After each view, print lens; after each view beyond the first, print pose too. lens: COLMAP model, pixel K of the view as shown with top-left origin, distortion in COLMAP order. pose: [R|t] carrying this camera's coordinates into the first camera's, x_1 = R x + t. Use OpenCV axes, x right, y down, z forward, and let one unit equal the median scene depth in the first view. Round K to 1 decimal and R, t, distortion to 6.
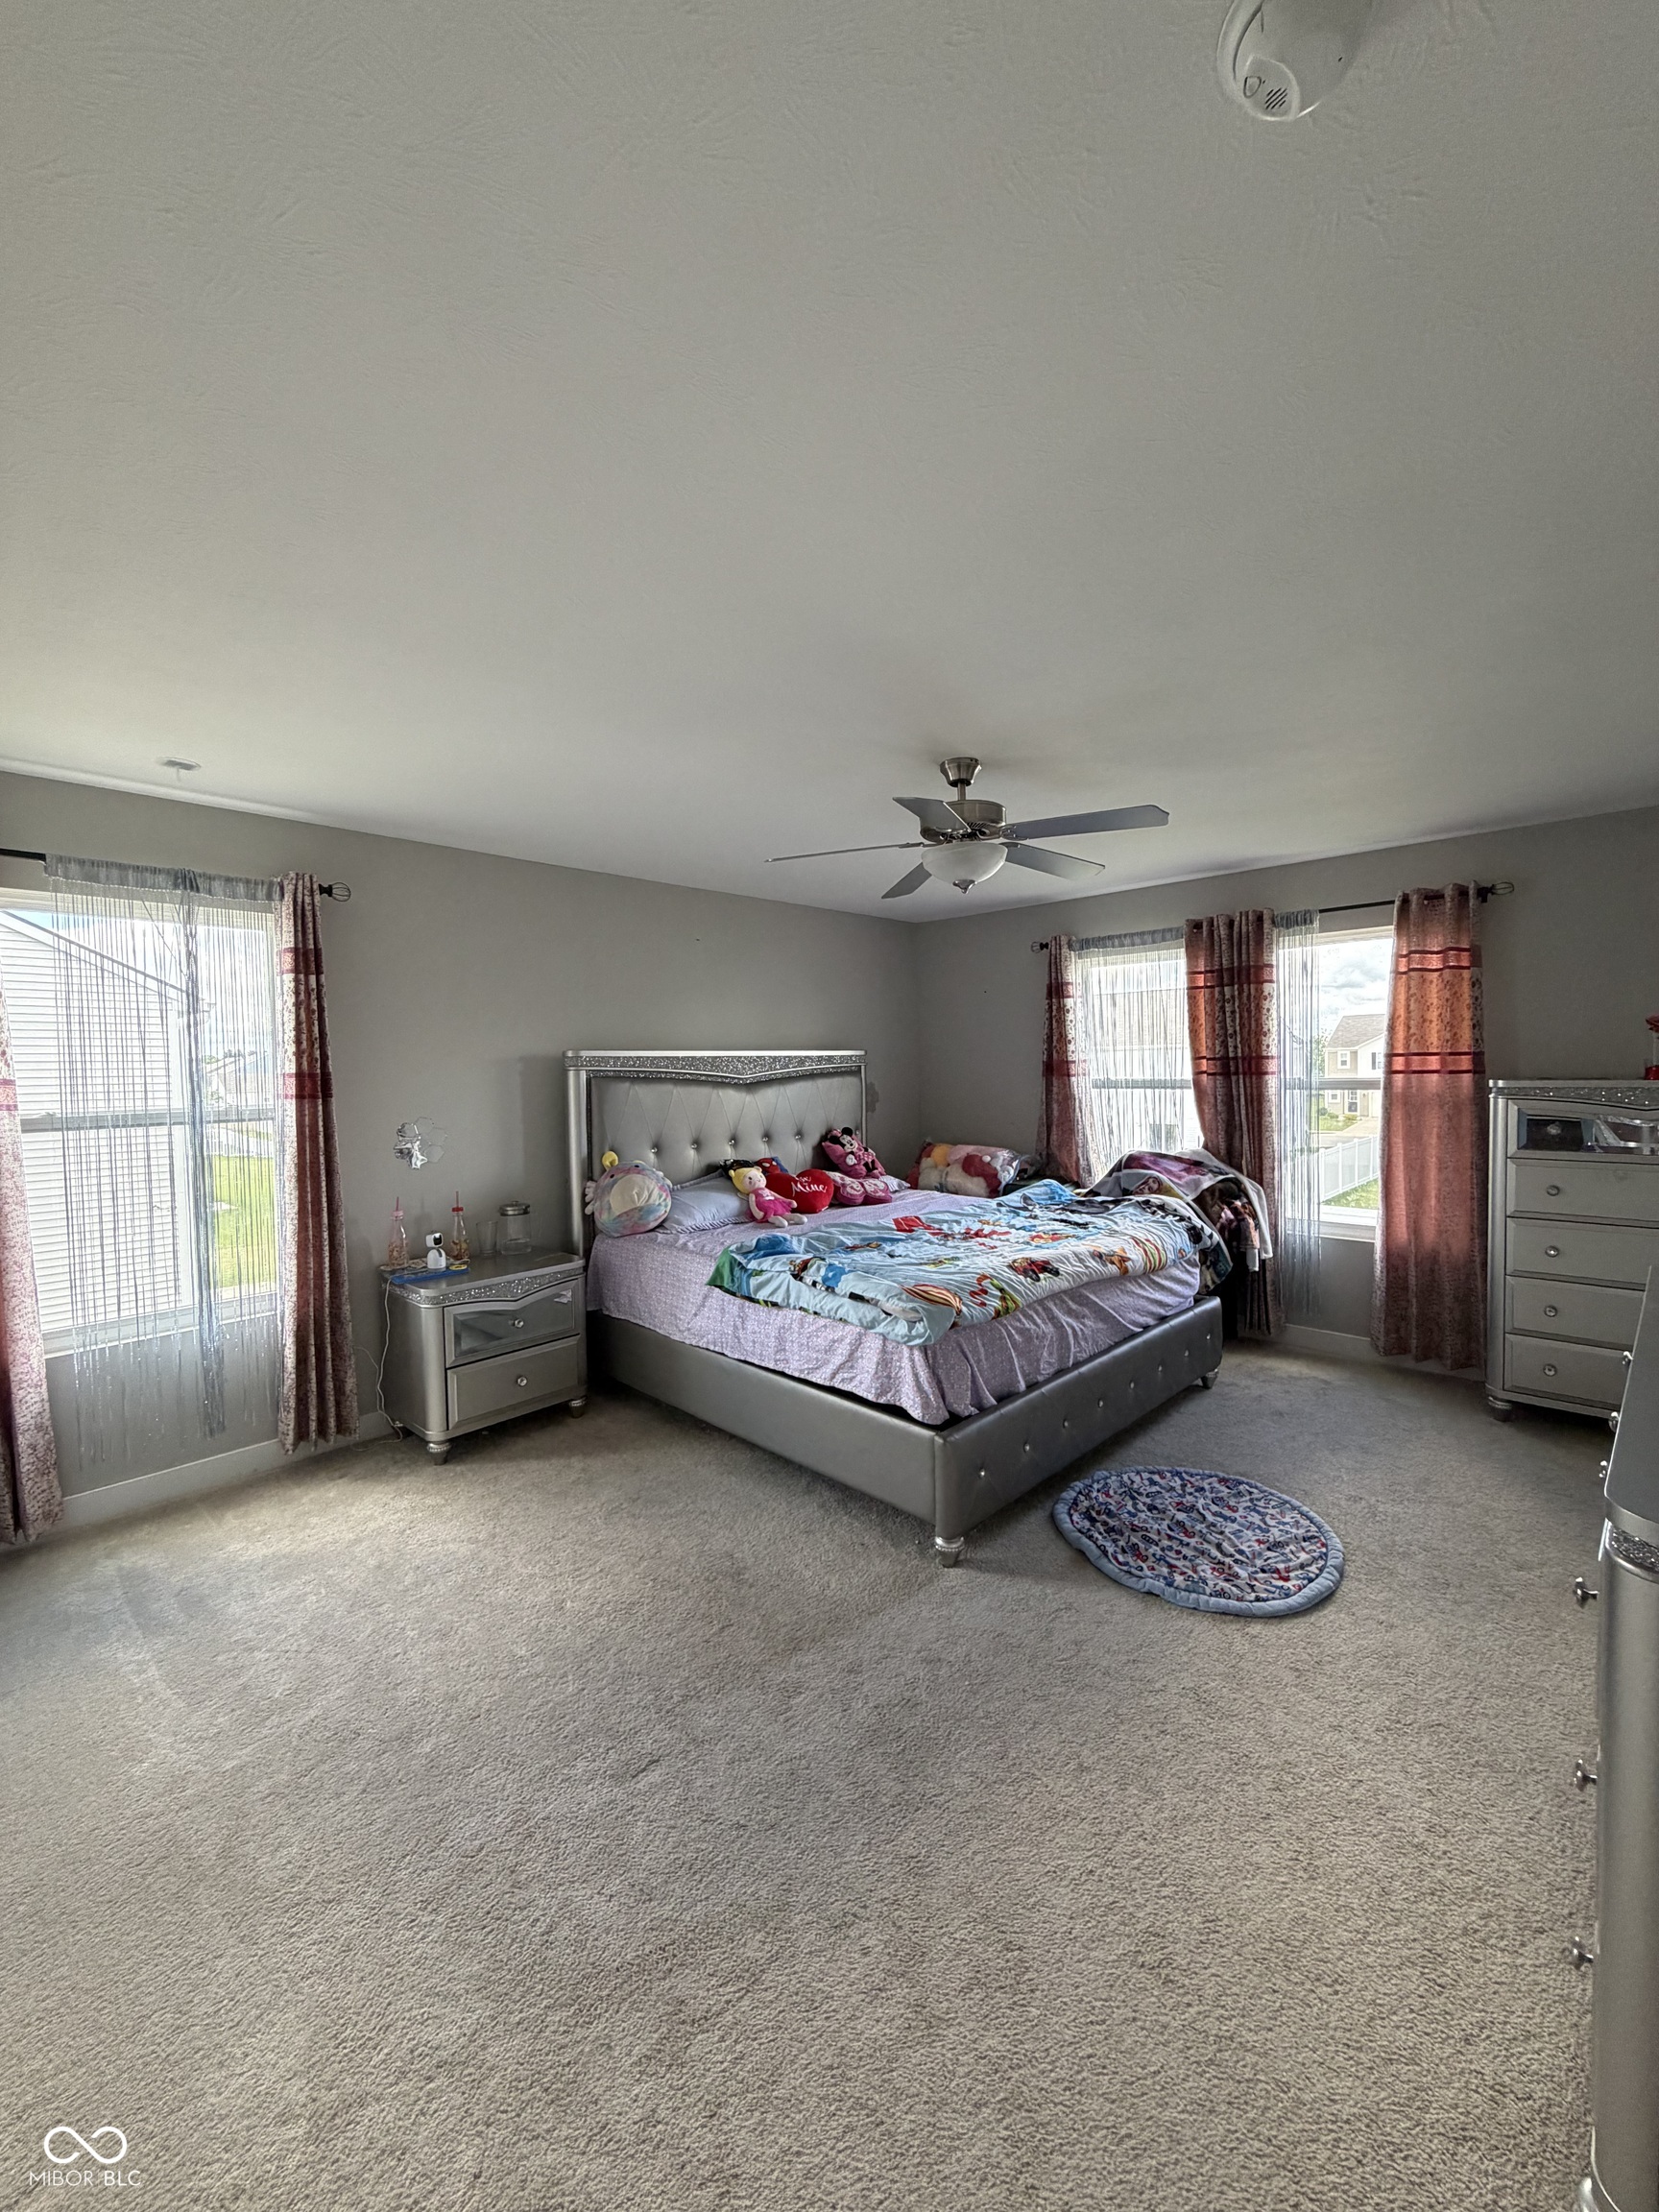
lens RADIAL K [[882.0, 0, 837.2], [0, 882.0, 1100.9], [0, 0, 1]] dist [0.001440, 0.000603]
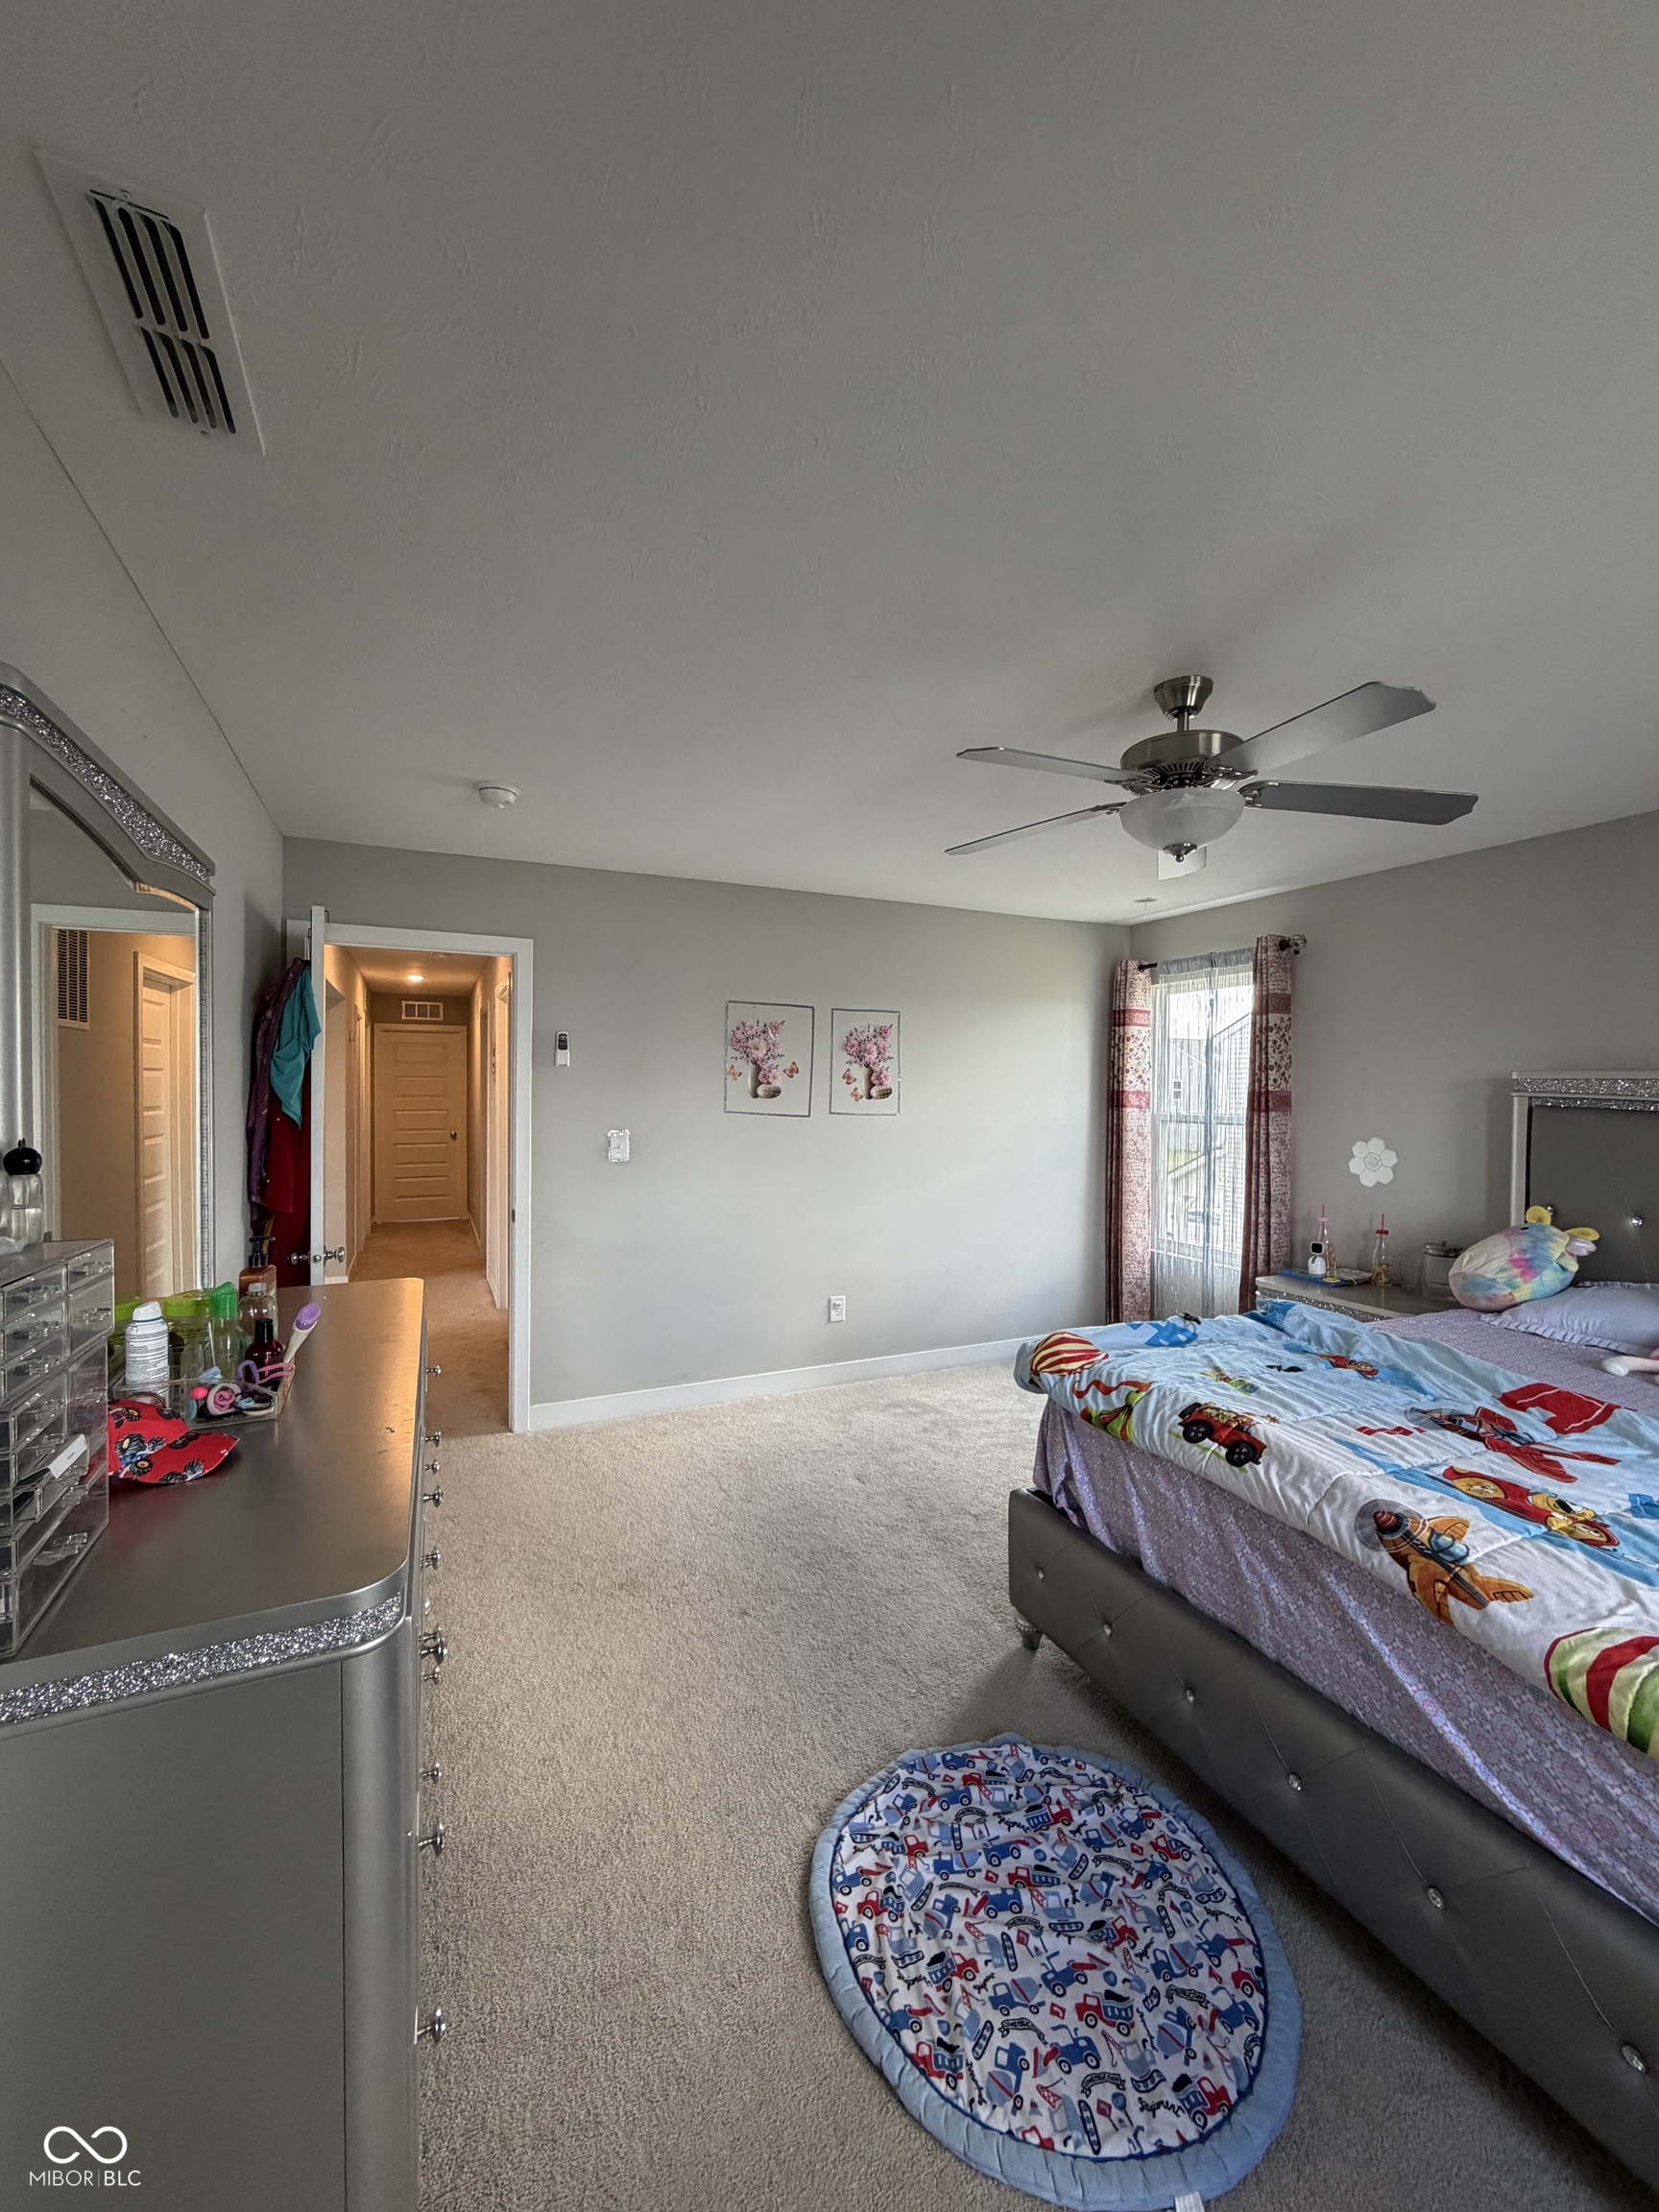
lens RADIAL K [[882.0, 0, 837.2], [0, 882.0, 1100.9], [0, 0, 1]] dist [0.001440, 0.000603]
pose [[-0.353504, 0.032234, -0.934877, 0.906739], [-0.040203, 0.997959, 0.049611, -0.061891], [0.934569, 0.055123, -0.351487, 0.975319]]
